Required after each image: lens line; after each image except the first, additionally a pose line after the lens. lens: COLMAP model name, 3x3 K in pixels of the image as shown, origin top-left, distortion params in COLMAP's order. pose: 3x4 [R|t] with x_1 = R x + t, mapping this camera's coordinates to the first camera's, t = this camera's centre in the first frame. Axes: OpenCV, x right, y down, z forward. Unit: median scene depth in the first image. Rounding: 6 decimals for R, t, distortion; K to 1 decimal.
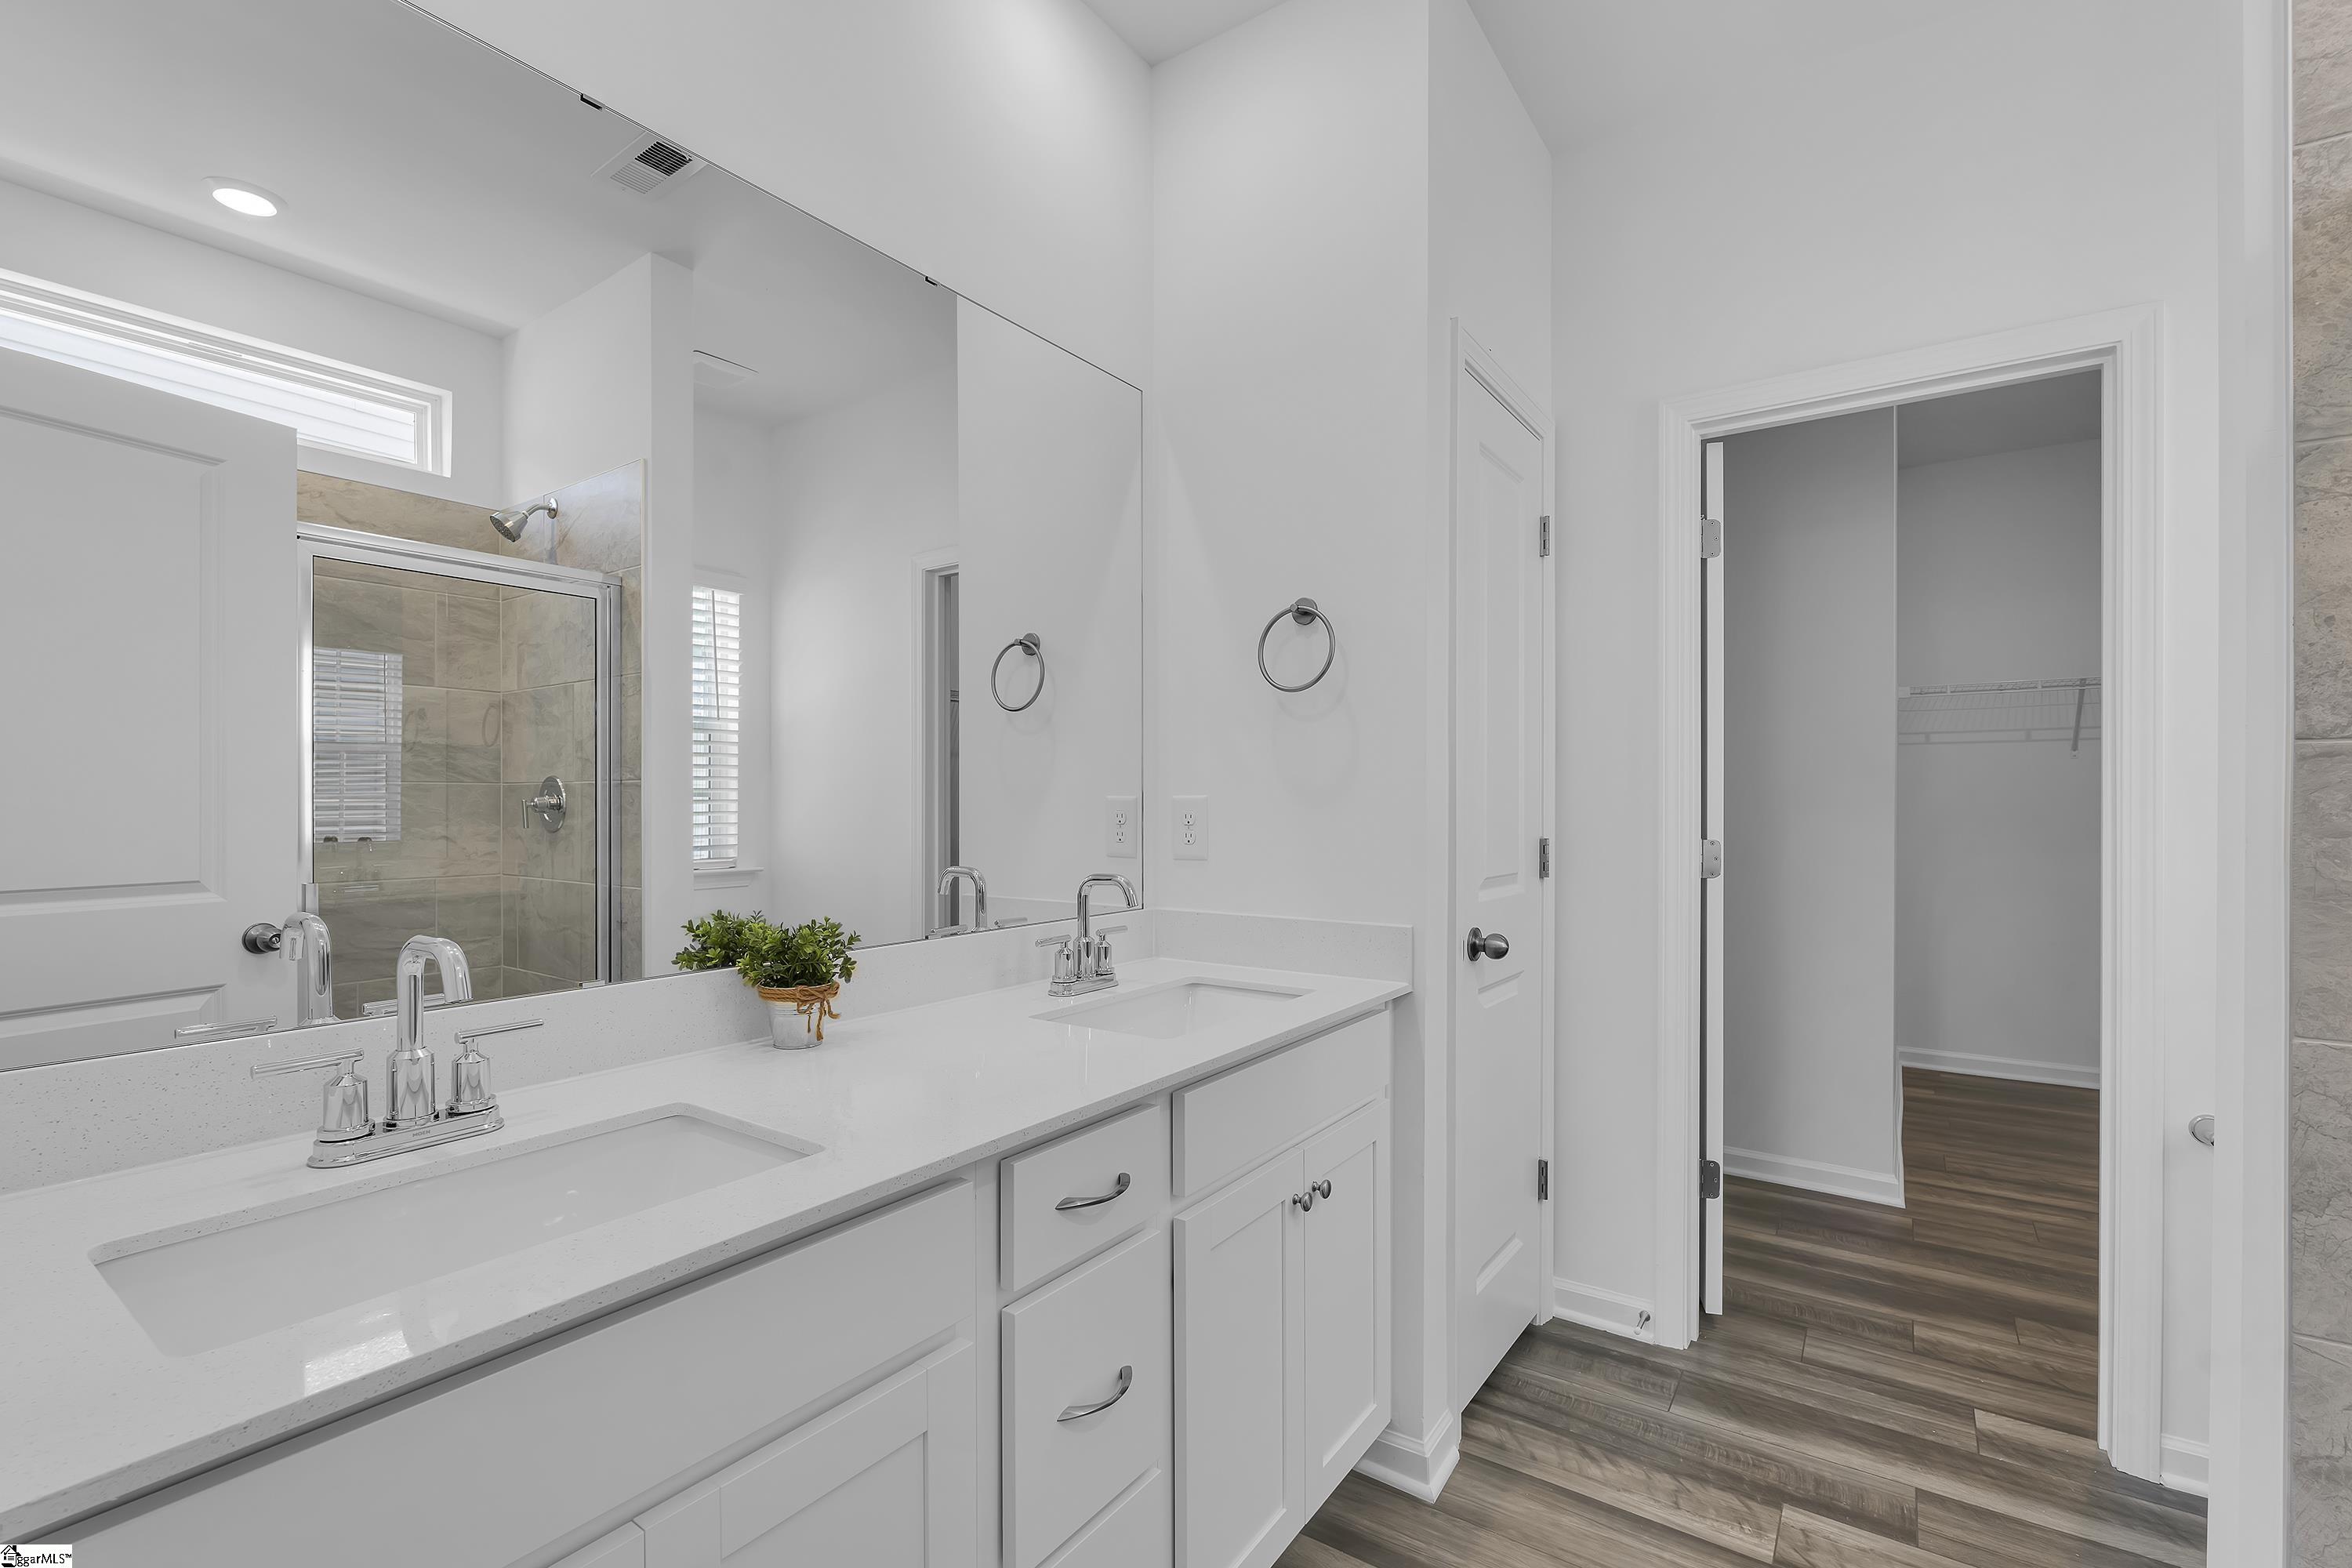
lens RADIAL K [[1037.8, 0, 1177.0], [0, 1037.8, 792.2], [0, 0, 1]] dist [0.000680, 0.000279]
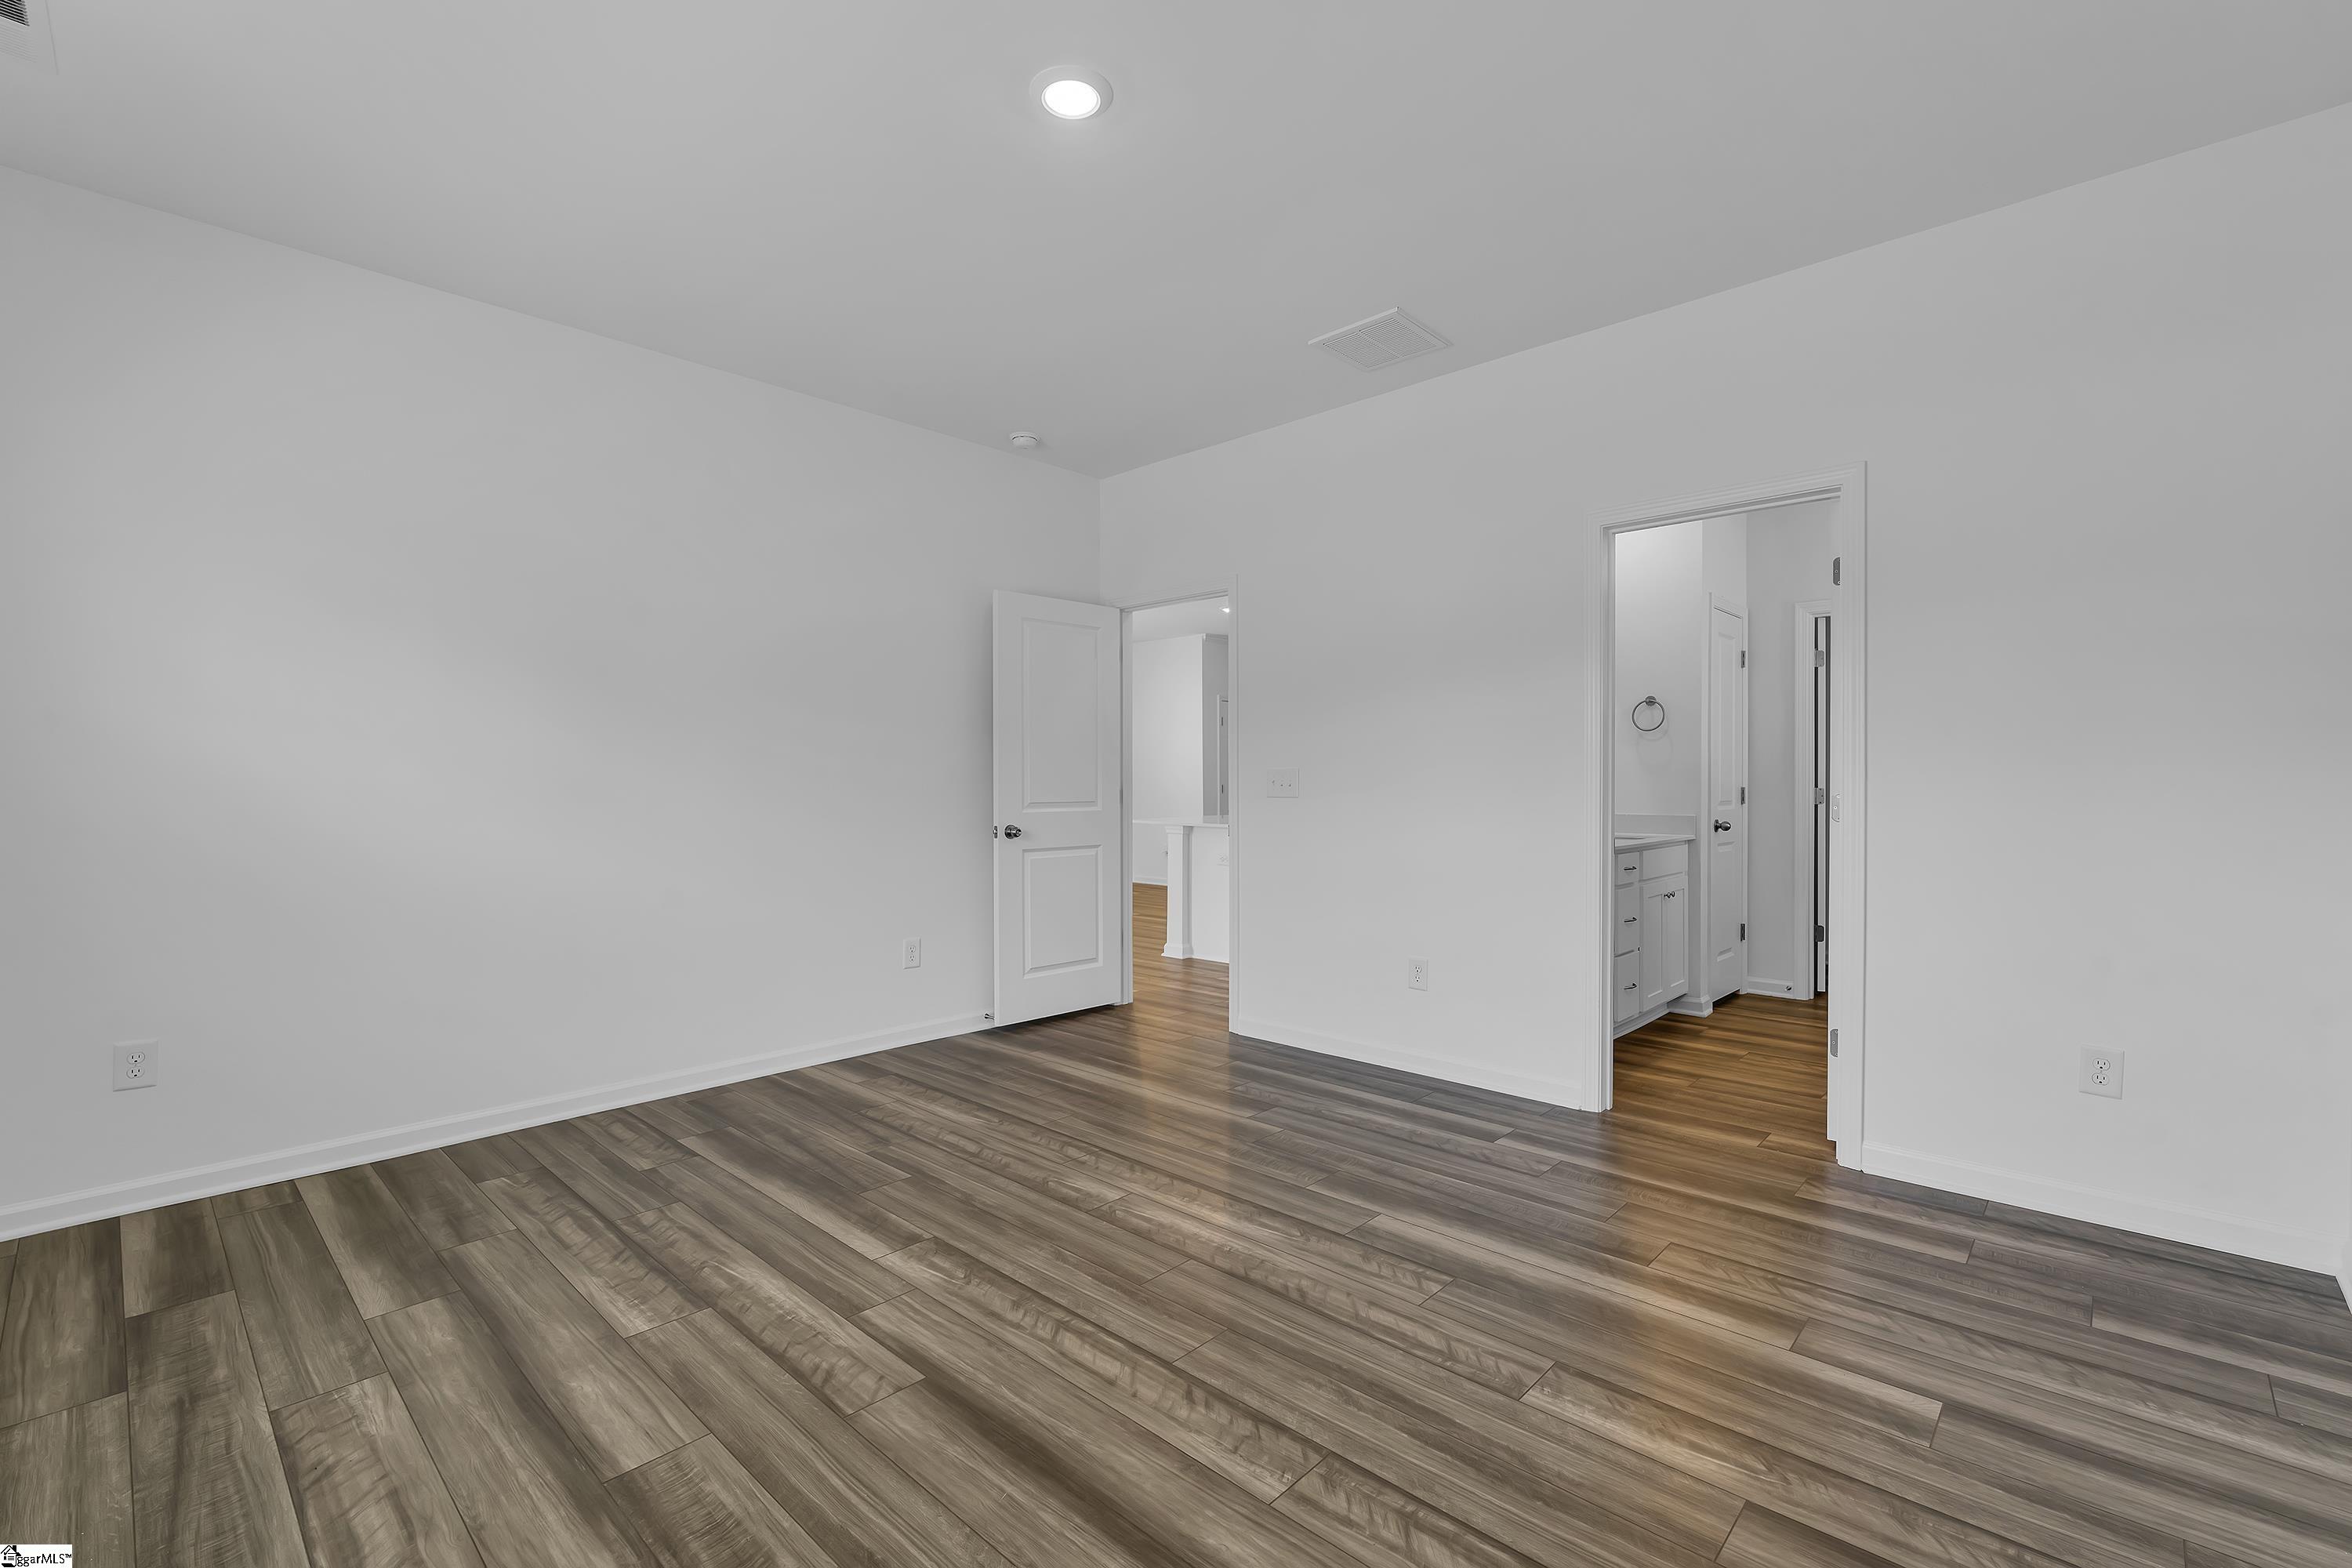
lens RADIAL K [[1037.8, 0, 1174.5], [0, 1037.8, 782.9], [0, 0, 1]] dist [0.000680, 0.000279]
pose [[0.990010, -0.001596, -0.140990, -0.721470], [0.002094, 0.999992, 0.003383, 0.027969], [0.140984, -0.003644, 0.990005, -1.845943]]
